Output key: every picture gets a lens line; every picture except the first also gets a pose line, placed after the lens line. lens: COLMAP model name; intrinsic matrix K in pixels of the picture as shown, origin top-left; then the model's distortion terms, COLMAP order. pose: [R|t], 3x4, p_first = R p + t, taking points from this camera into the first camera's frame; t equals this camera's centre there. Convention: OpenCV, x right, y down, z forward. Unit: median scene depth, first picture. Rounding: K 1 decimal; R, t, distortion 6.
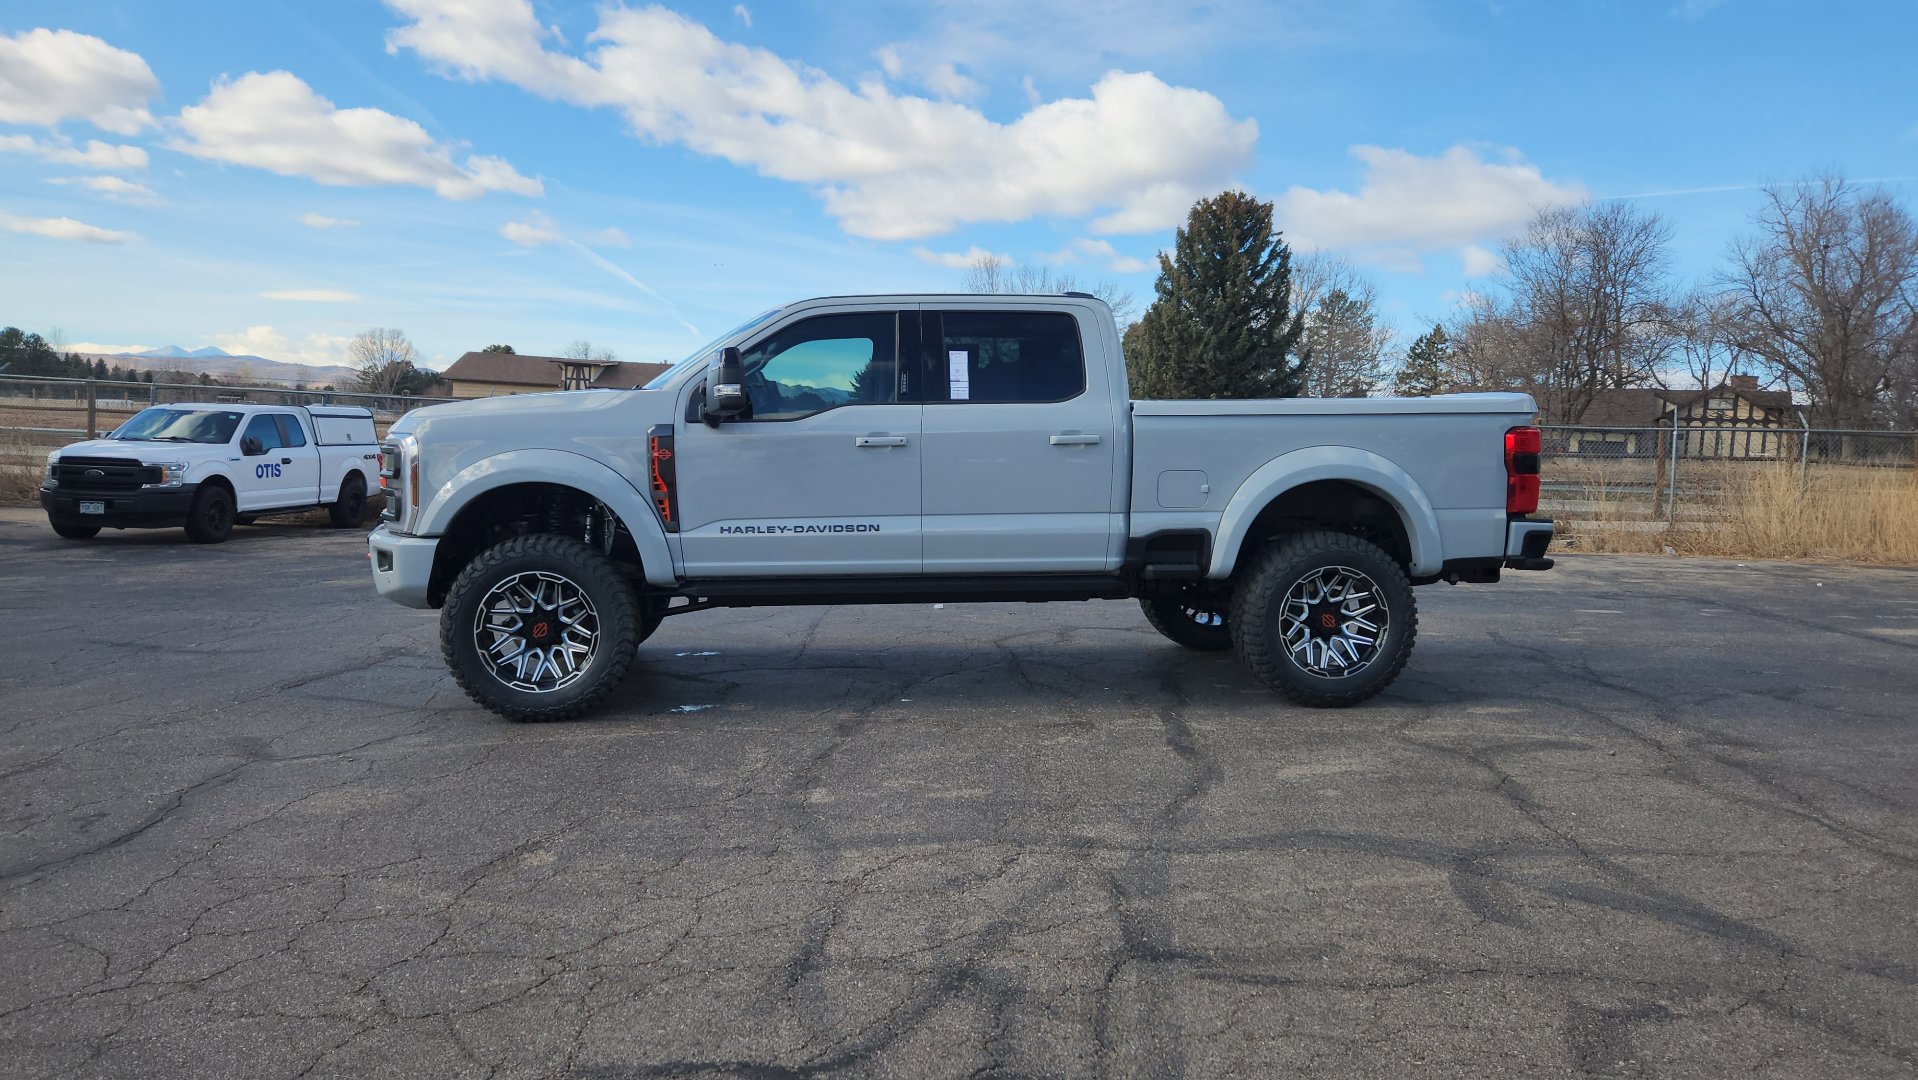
lens RADIAL K [[1277.0, 0, 924.3], [0, 1277.0, 542.7], [0, 0, 1]] dist [0.071174, -0.055353]
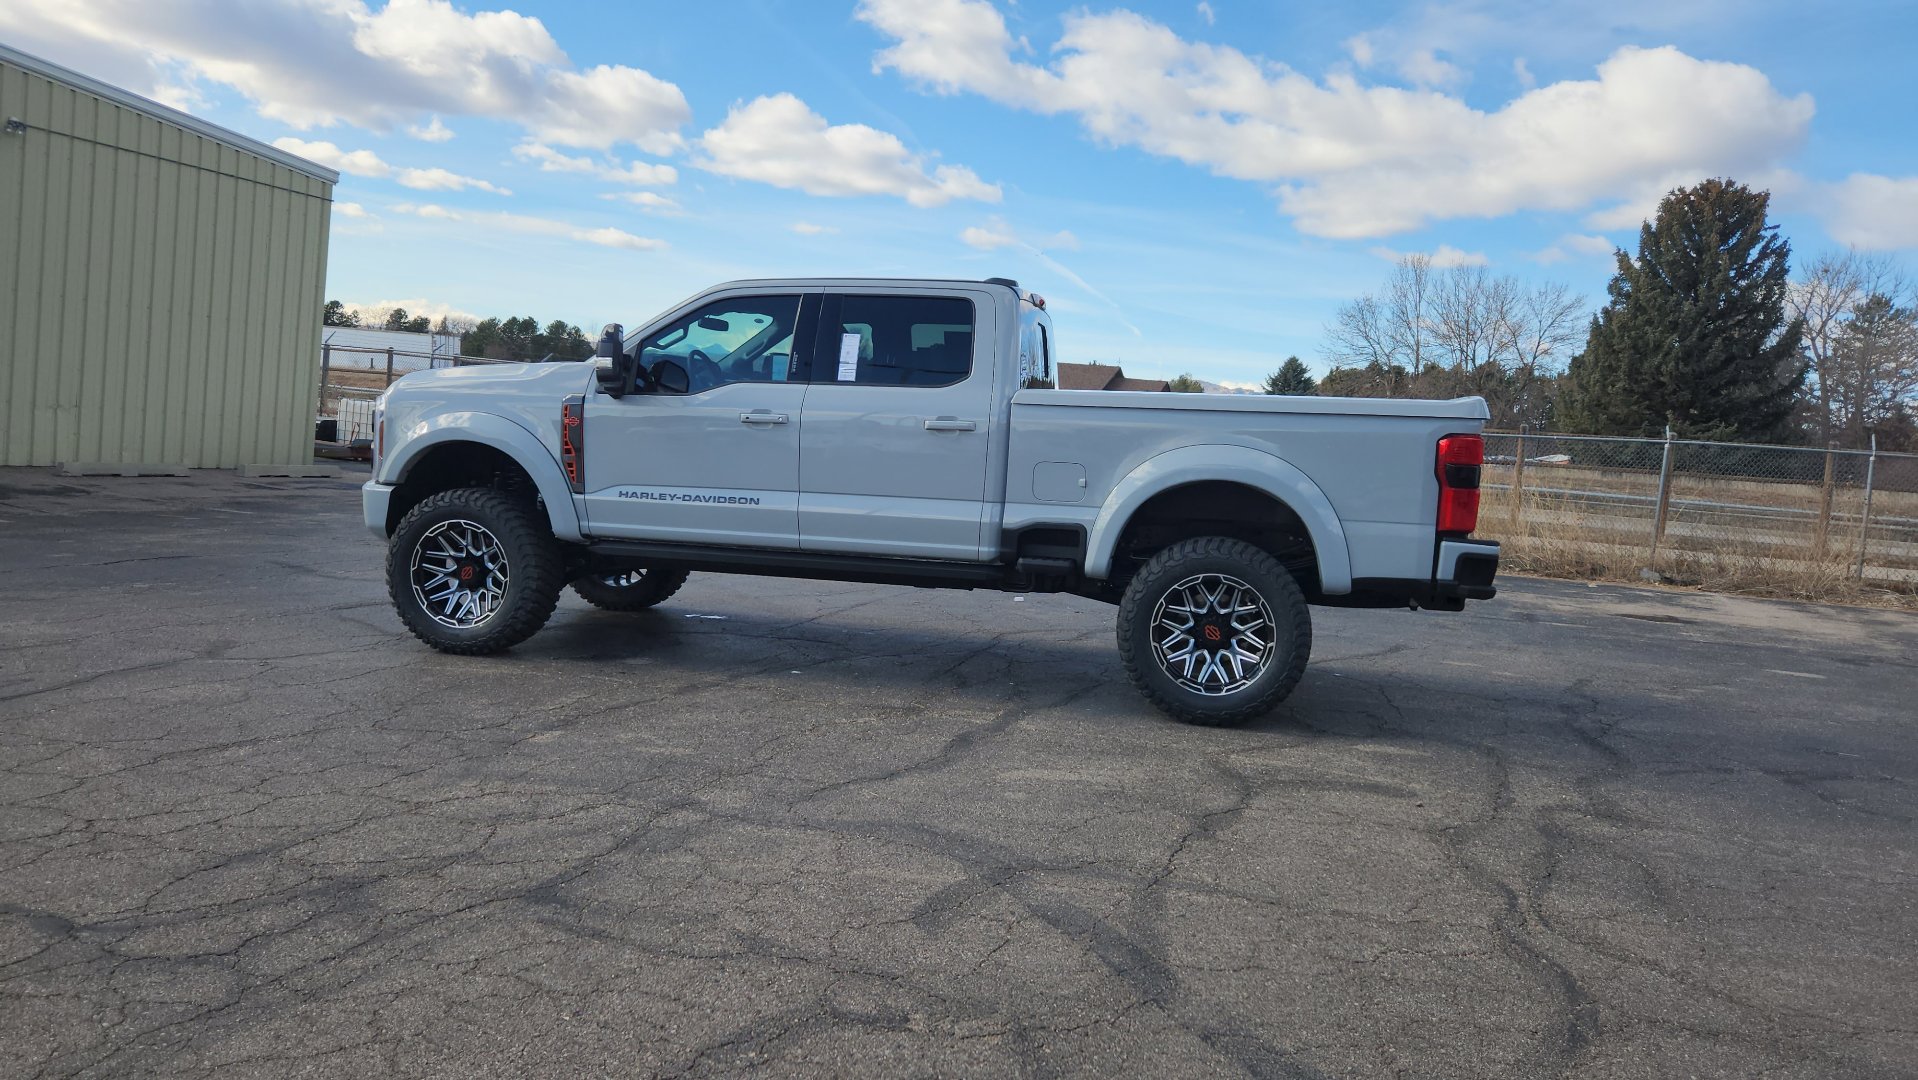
lens RADIAL K [[1277.0, 0, 935.7], [0, 1277.0, 540.4], [0, 0, 1]] dist [0.071174, -0.055353]
pose [[0.946109, 0.070648, -0.316049, 0.382965], [-0.071609, 0.997396, 0.008590, 0.000517], [0.315833, 0.014505, 0.948704, 0.053010]]
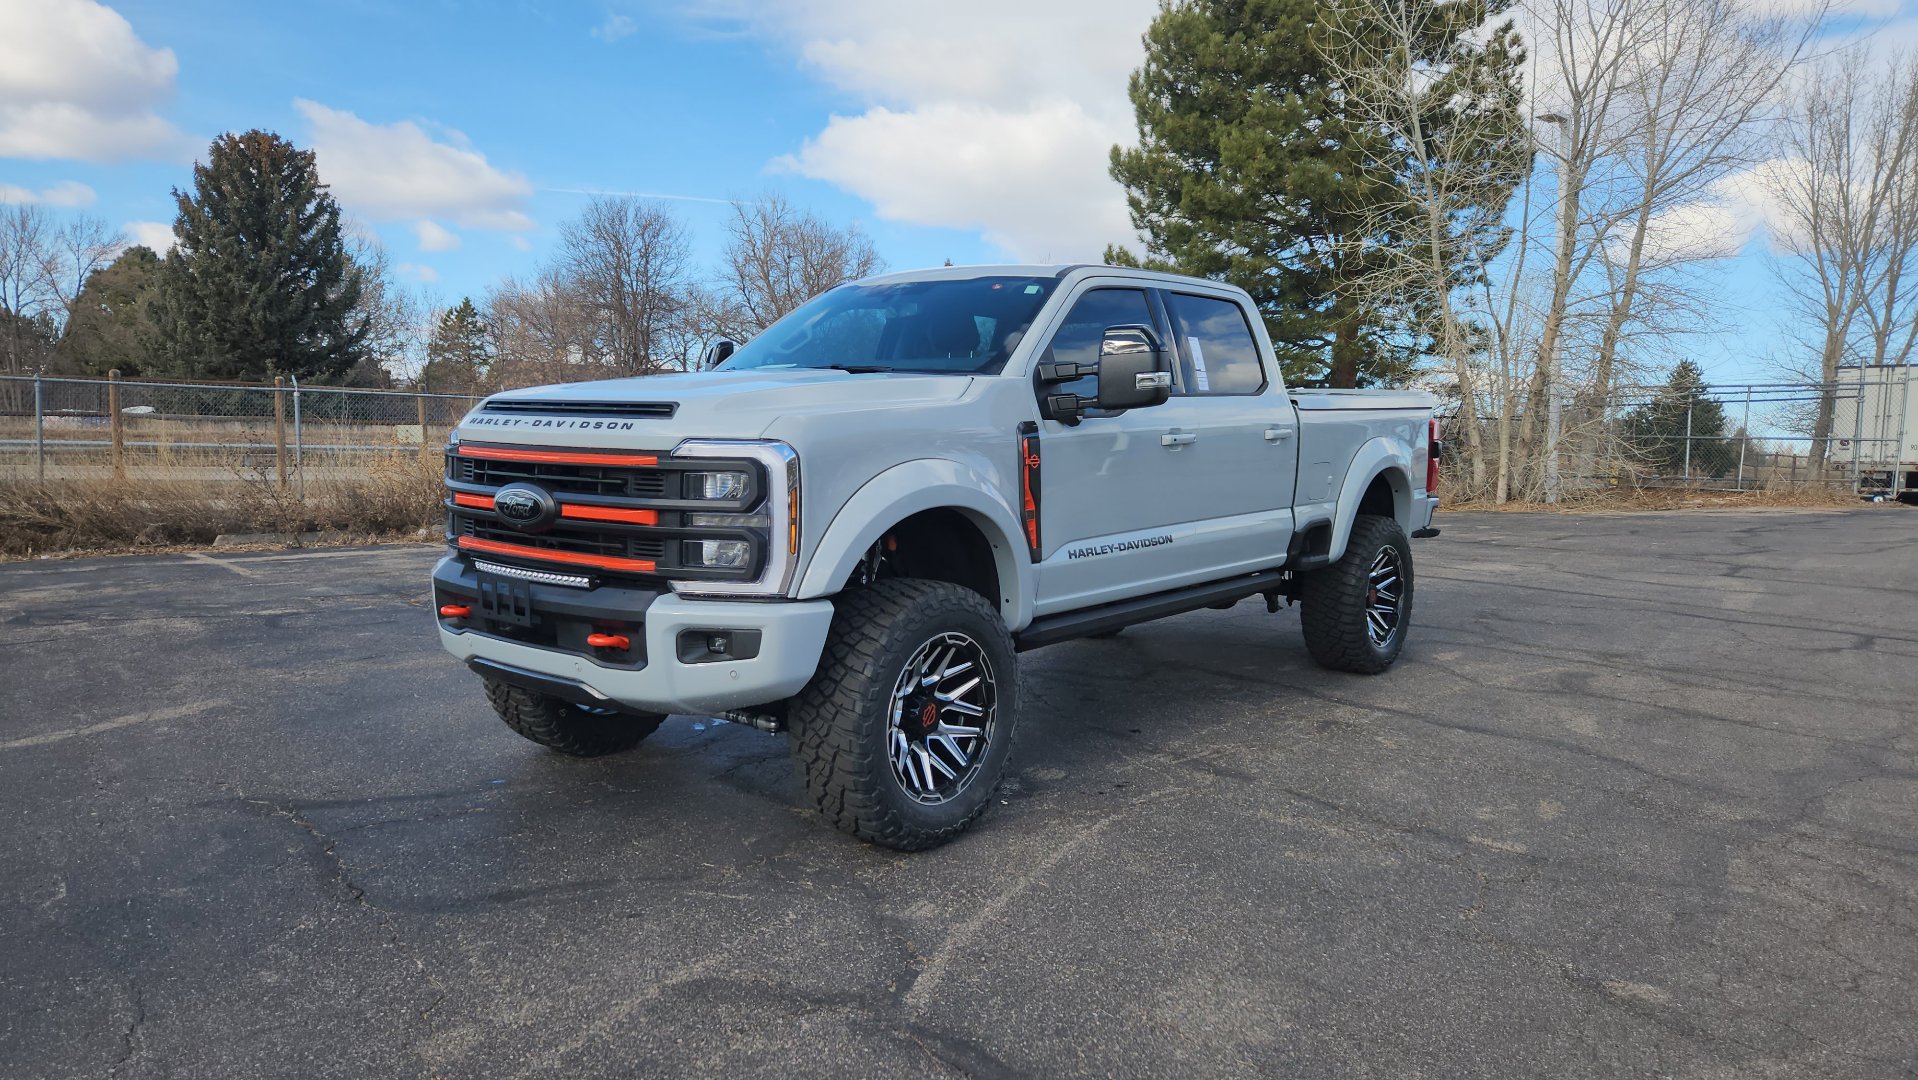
lens RADIAL K [[1277.0, 0, 922.0], [0, 1277.0, 517.5], [0, 0, 1]] dist [0.071174, -0.055353]
pose [[0.725427, -0.056431, 0.685982, -0.674189], [0.054149, 0.998224, 0.024855, -0.050525], [-0.686166, 0.019115, 0.727194, 0.424835]]
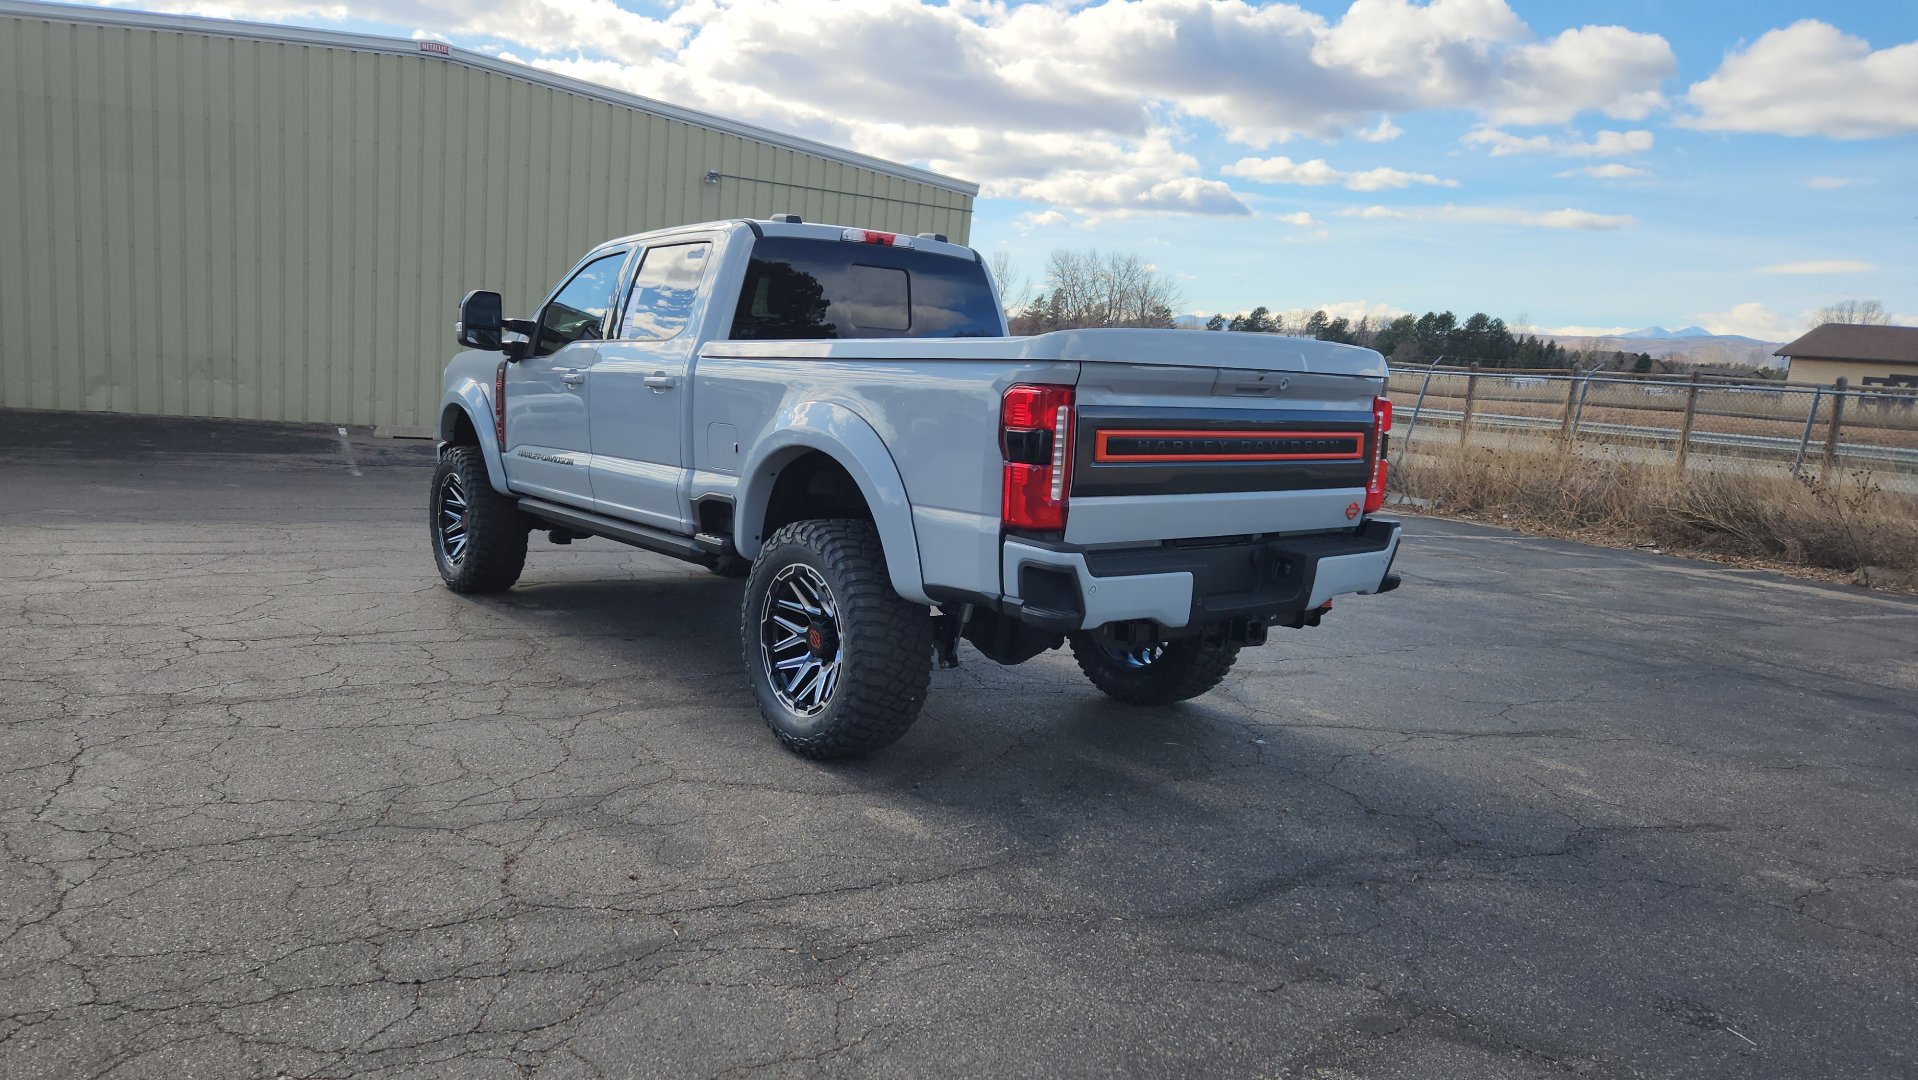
lens RADIAL K [[1284.4, 0, 911.2], [0, 1284.4, 566.2], [0, 0, 1]] dist [0.028853, -0.018497]
pose [[0.514248, 0.140602, -0.846038, 0.888776], [-0.113026, 0.988977, 0.095656, -0.053173], [0.850161, 0.046434, 0.524471, 0.611717]]
